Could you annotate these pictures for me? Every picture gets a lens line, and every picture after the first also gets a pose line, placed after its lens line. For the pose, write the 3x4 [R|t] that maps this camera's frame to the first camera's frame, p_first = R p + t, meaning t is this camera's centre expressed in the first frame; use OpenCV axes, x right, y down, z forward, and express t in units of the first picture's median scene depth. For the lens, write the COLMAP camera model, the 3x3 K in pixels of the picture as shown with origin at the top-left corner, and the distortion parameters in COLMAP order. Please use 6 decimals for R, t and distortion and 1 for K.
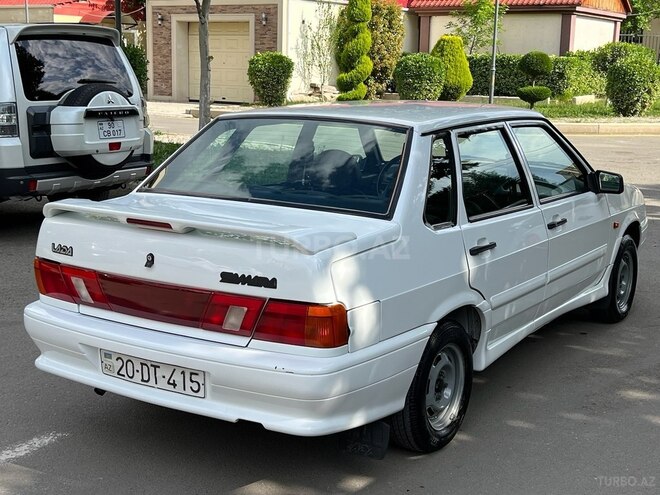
lens RADIAL K [[991.8, 0, 330.8], [0, 991.8, 238.2], [0, 0, 1]] dist [0.094754, -0.058174]
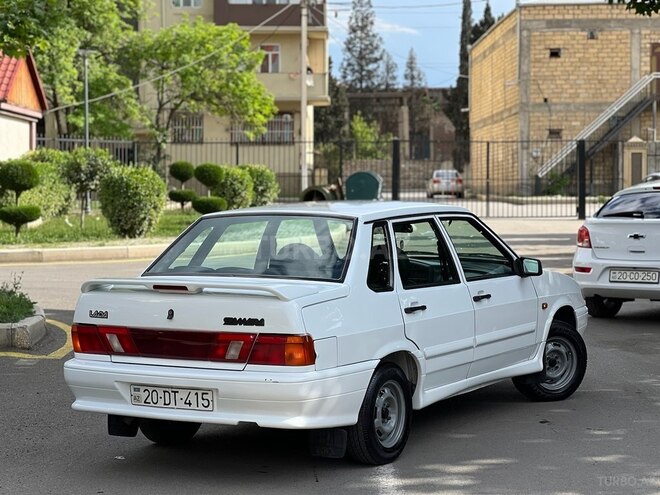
lens RADIAL K [[1499.4, 0, 330.0], [0, 1499.4, 247.5], [0, 0, 1]] dist [0.236378, -0.138248]
pose [[0.998862, -0.027340, 0.039090, -0.036565], [0.031982, 0.991827, -0.123520, 0.186716], [-0.035393, 0.124629, 0.991572, -1.052519]]
